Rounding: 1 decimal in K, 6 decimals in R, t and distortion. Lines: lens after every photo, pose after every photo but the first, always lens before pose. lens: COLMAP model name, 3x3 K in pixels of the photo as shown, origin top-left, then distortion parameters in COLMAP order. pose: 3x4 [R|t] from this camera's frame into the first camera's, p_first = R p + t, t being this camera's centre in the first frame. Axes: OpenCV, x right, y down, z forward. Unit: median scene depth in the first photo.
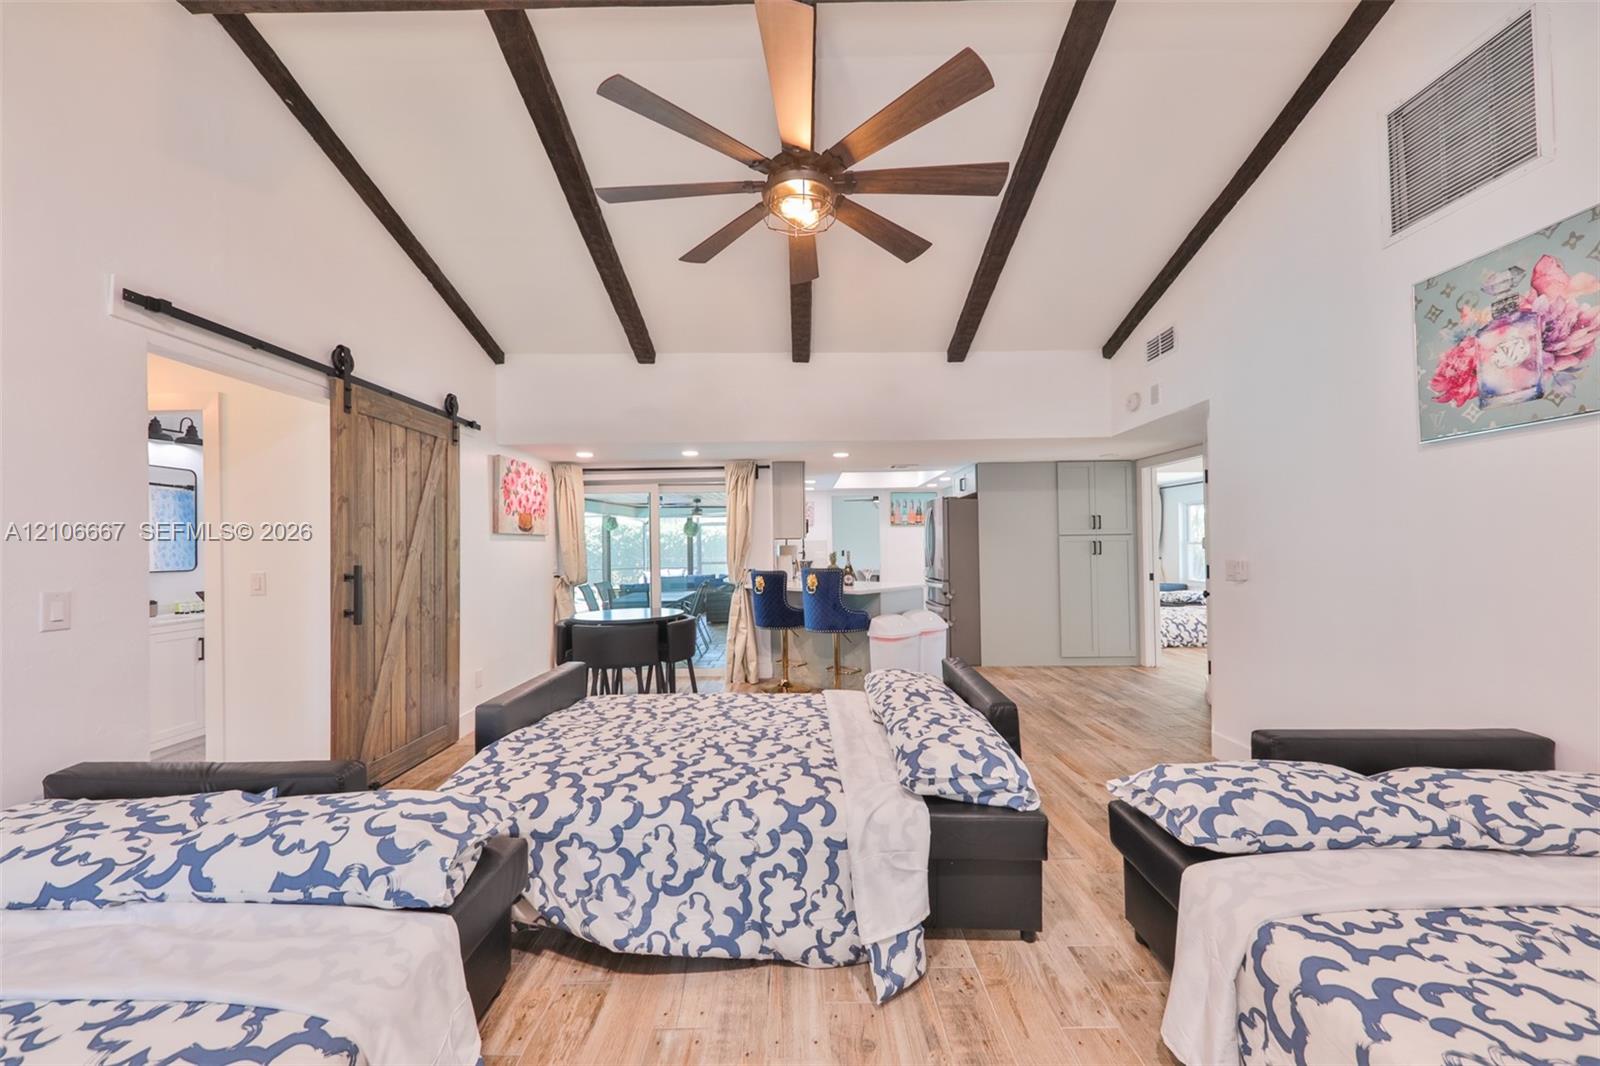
lens RADIAL K [[582.8, 0, 796.0], [0, 582.8, 530.6], [0, 0, 1]] dist [0.004625, -0.003312]
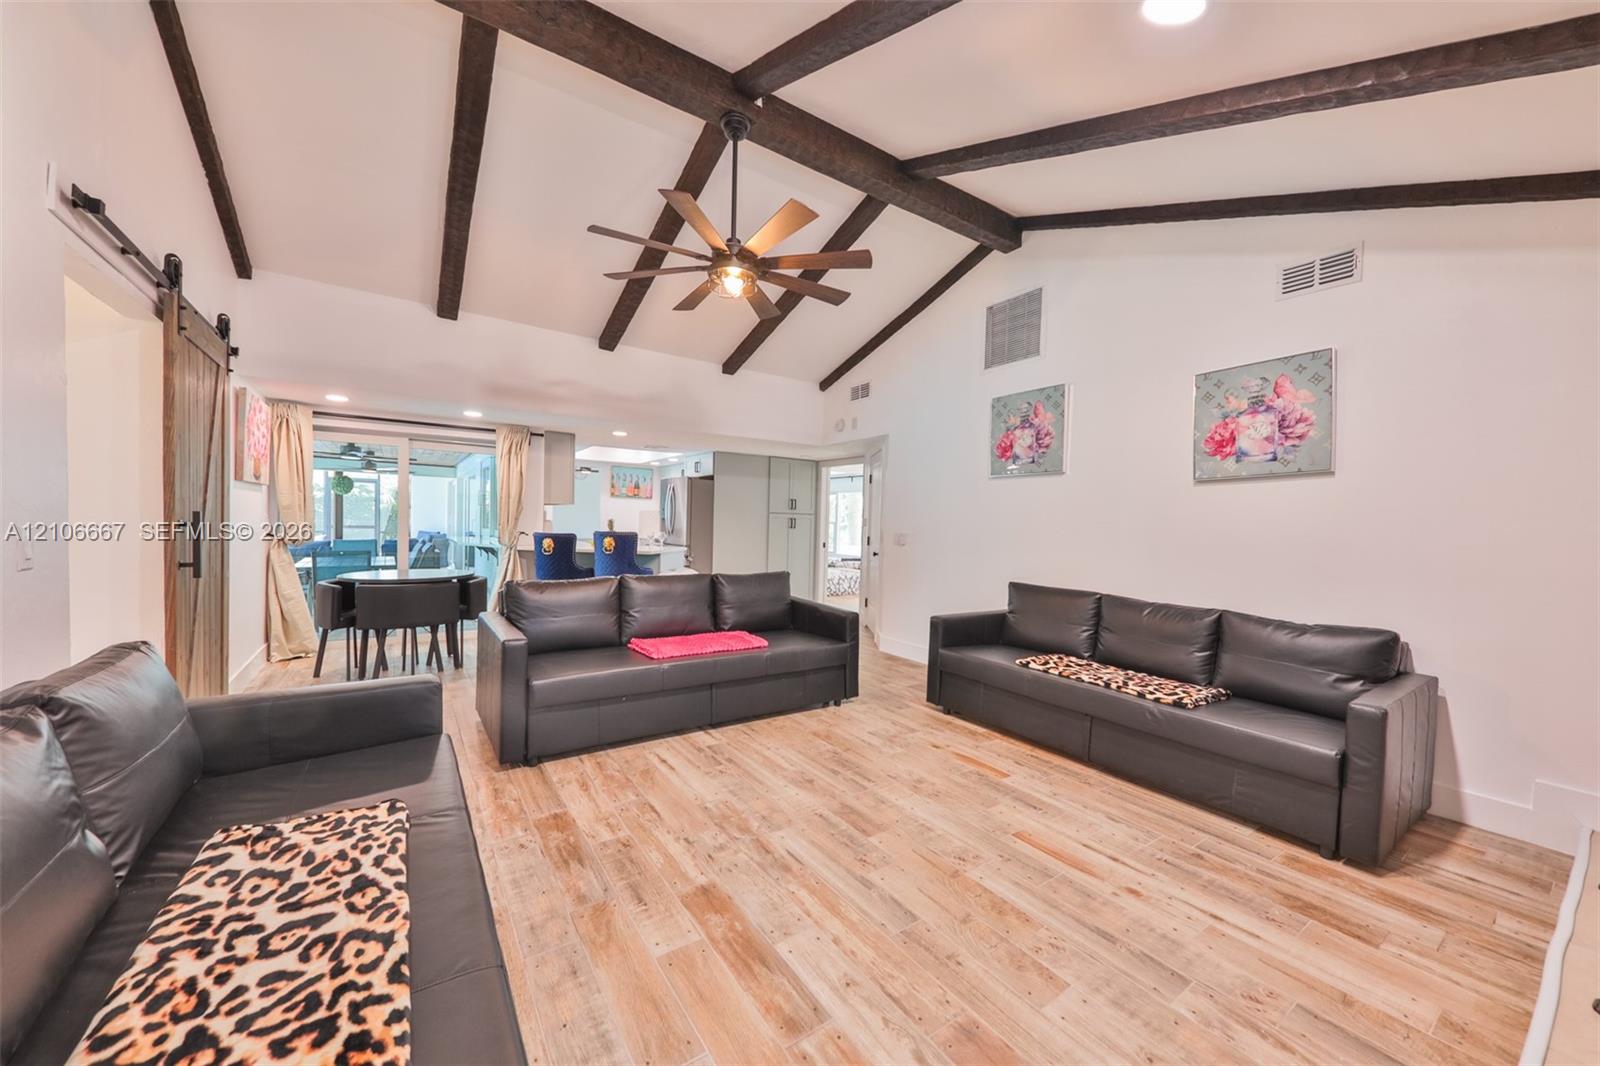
lens RADIAL K [[582.8, 0, 792.4], [0, 582.8, 526.1], [0, 0, 1]] dist [0.004625, -0.003312]
pose [[0.824310, 0.032767, 0.565189, -0.335003], [-0.054219, 0.998304, 0.021199, 0.009547], [-0.563536, -0.048118, 0.824689, -0.156909]]
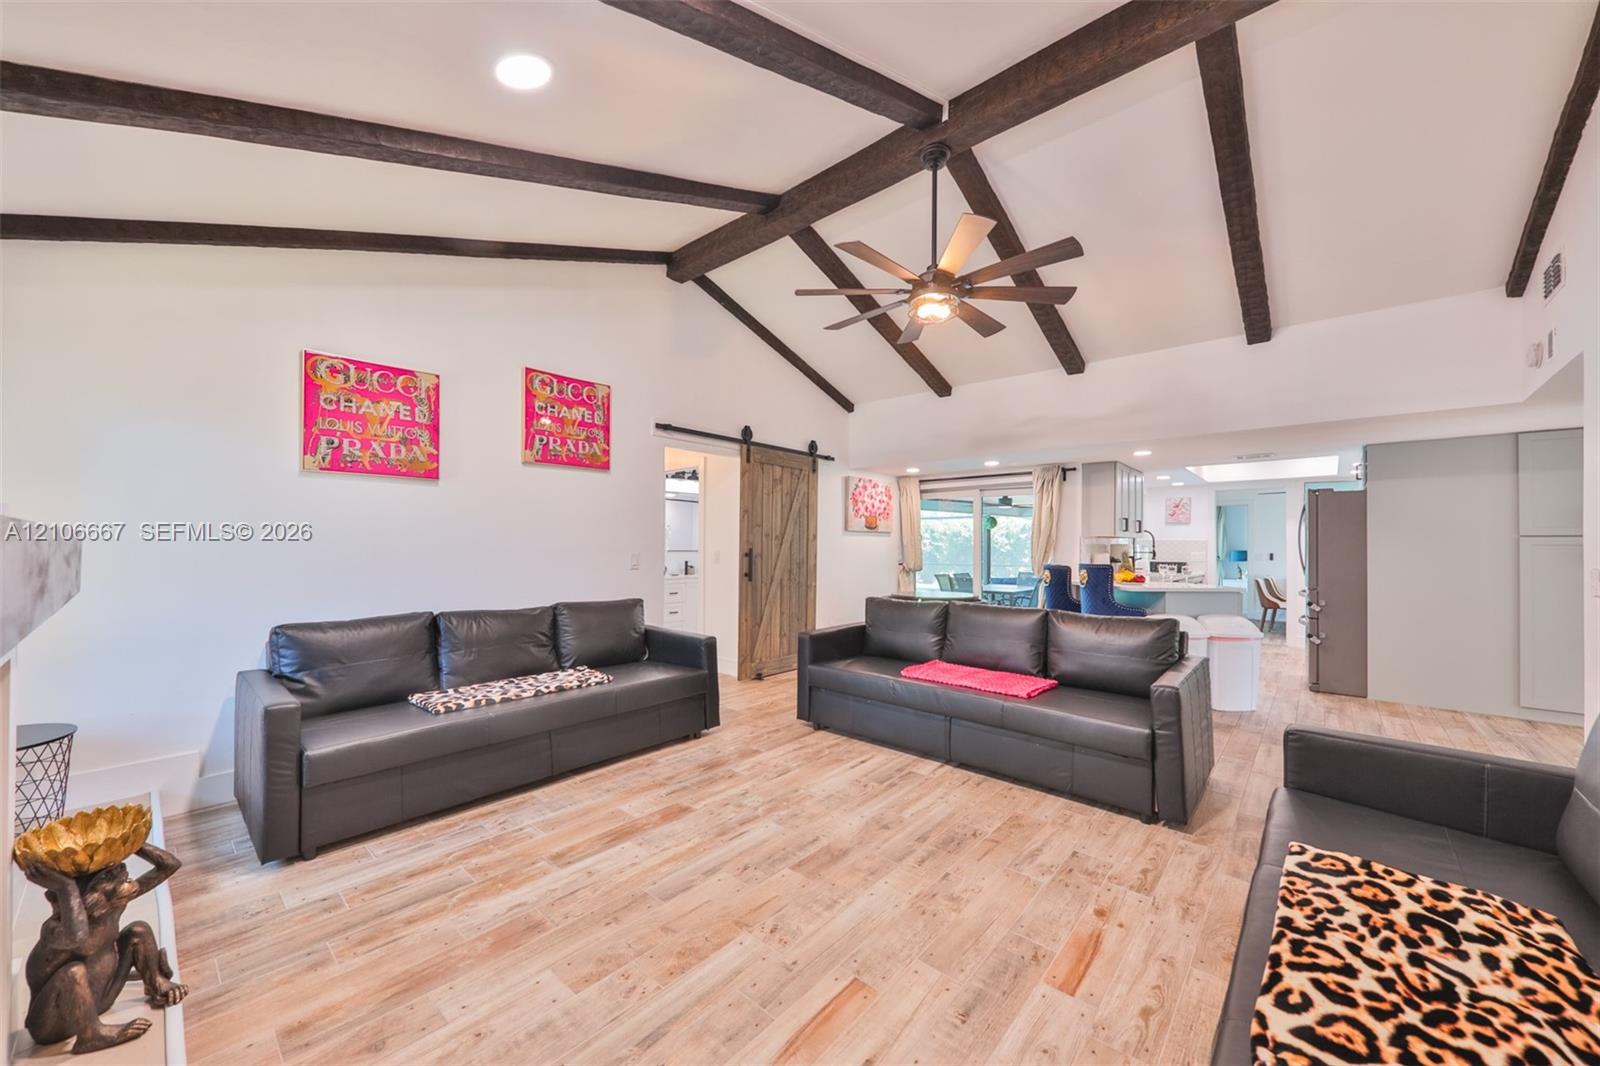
lens RADIAL K [[582.8, 0, 805.4], [0, 582.8, 525.1], [0, 0, 1]] dist [0.004625, -0.003312]
pose [[0.751844, -0.003226, -0.659333, 0.358974], [-0.001466, 0.999977, -0.006565, 0.000542], [0.659340, 0.005902, 0.751822, -0.151180]]
